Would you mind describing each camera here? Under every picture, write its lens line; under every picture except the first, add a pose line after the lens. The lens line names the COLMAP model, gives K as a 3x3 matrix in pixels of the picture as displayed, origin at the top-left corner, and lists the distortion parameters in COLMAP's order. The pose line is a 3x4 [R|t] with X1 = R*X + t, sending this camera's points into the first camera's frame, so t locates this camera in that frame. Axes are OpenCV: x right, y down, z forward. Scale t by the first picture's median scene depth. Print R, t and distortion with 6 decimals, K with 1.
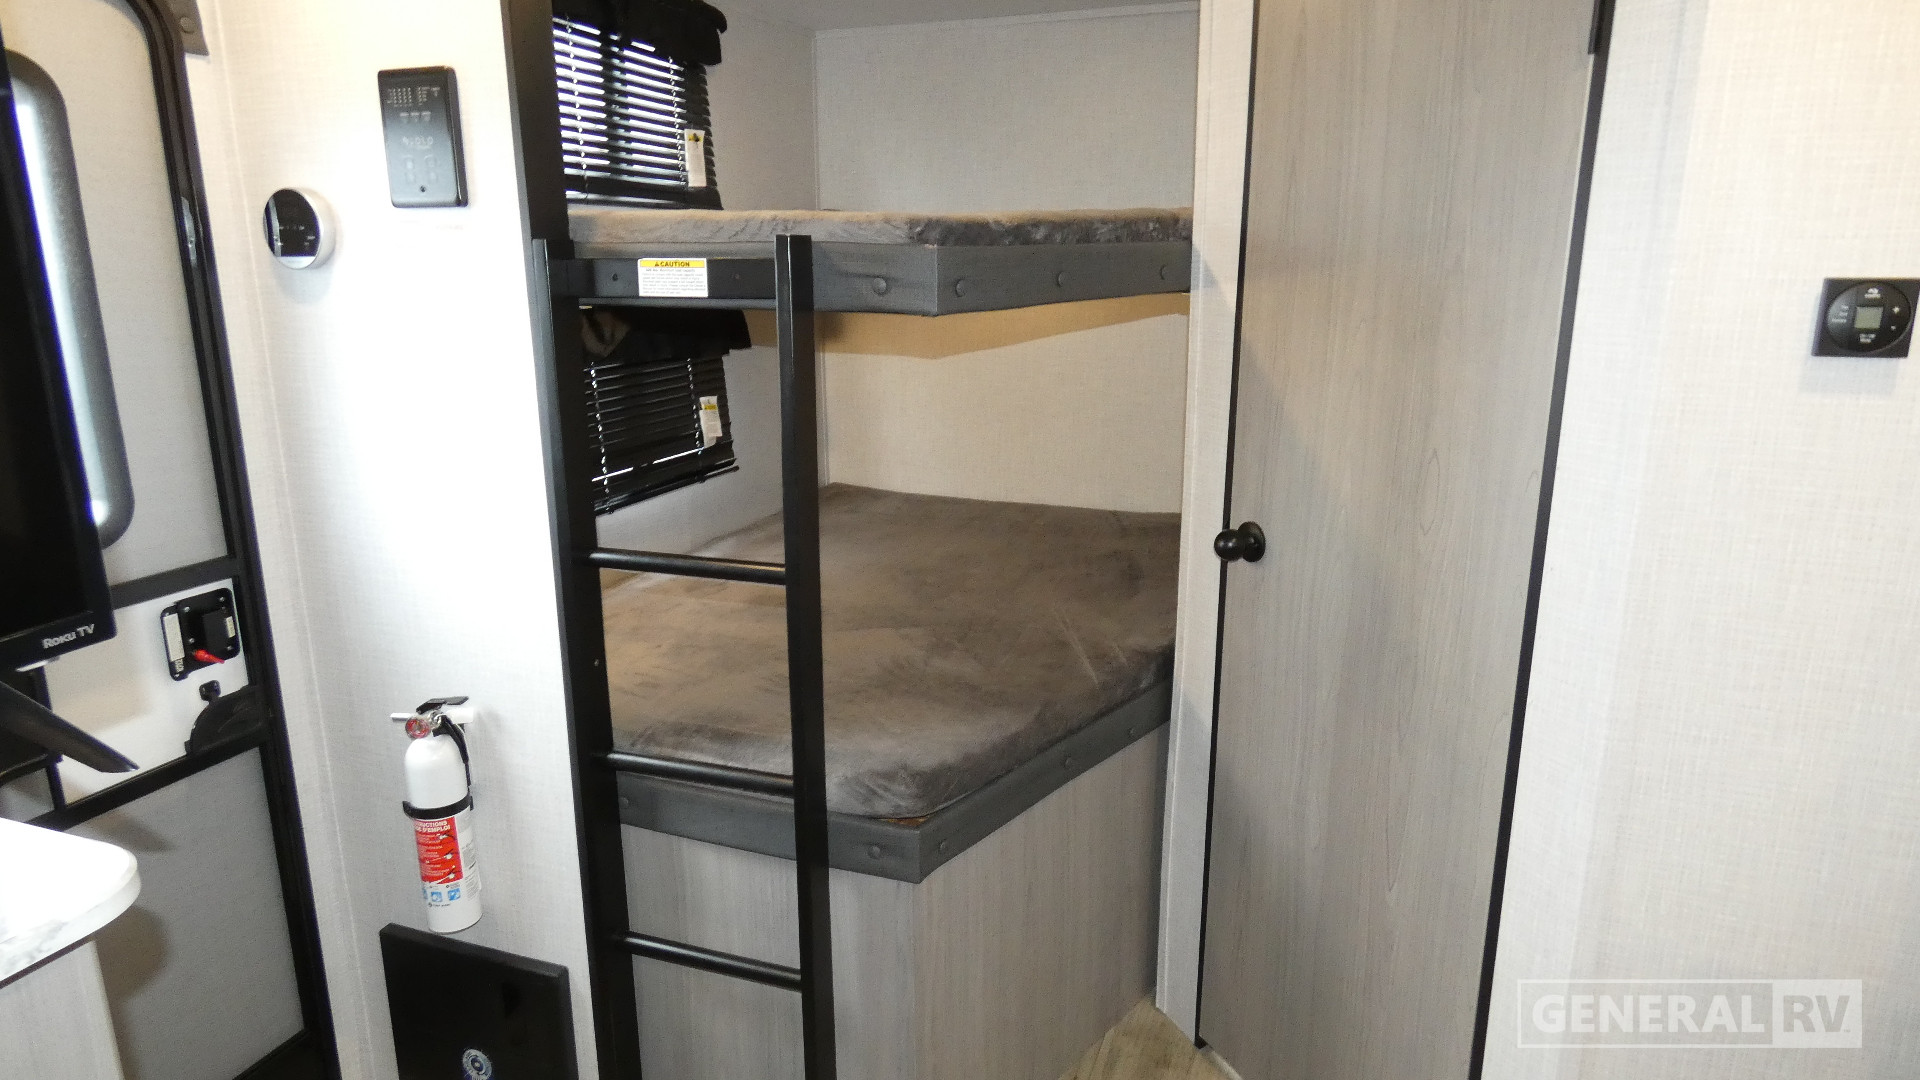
lens RADIAL K [[1161.1, 0, 950.2], [0, 1161.1, 544.3], [0, 0, 1]] dist [-0.005454, 0.002262]
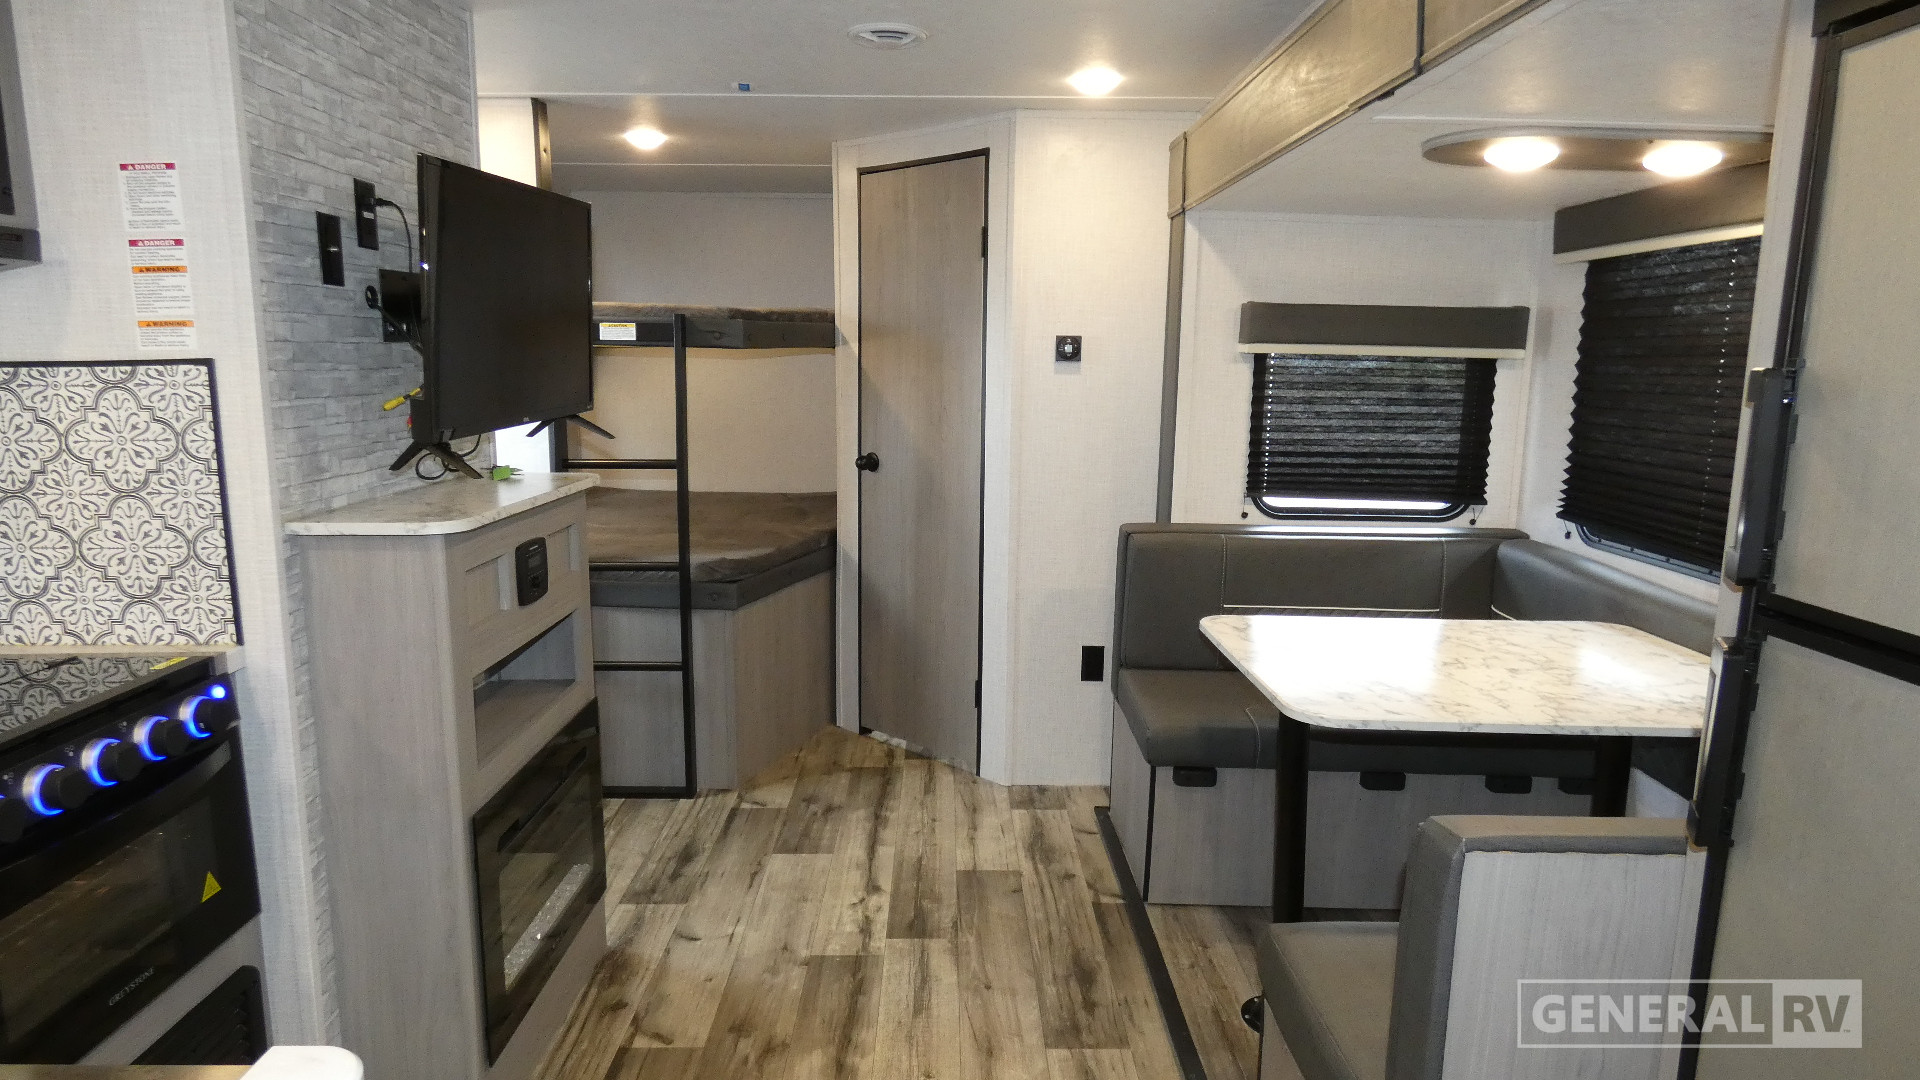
lens RADIAL K [[1161.1, 0, 972.5], [0, 1161.1, 548.3], [0, 0, 1]] dist [-0.005454, 0.002262]
pose [[0.931132, -0.045569, 0.361825, -0.361943], [0.075220, 0.994826, -0.068284, 0.327235], [-0.356841, 0.090798, 0.929742, -1.078291]]
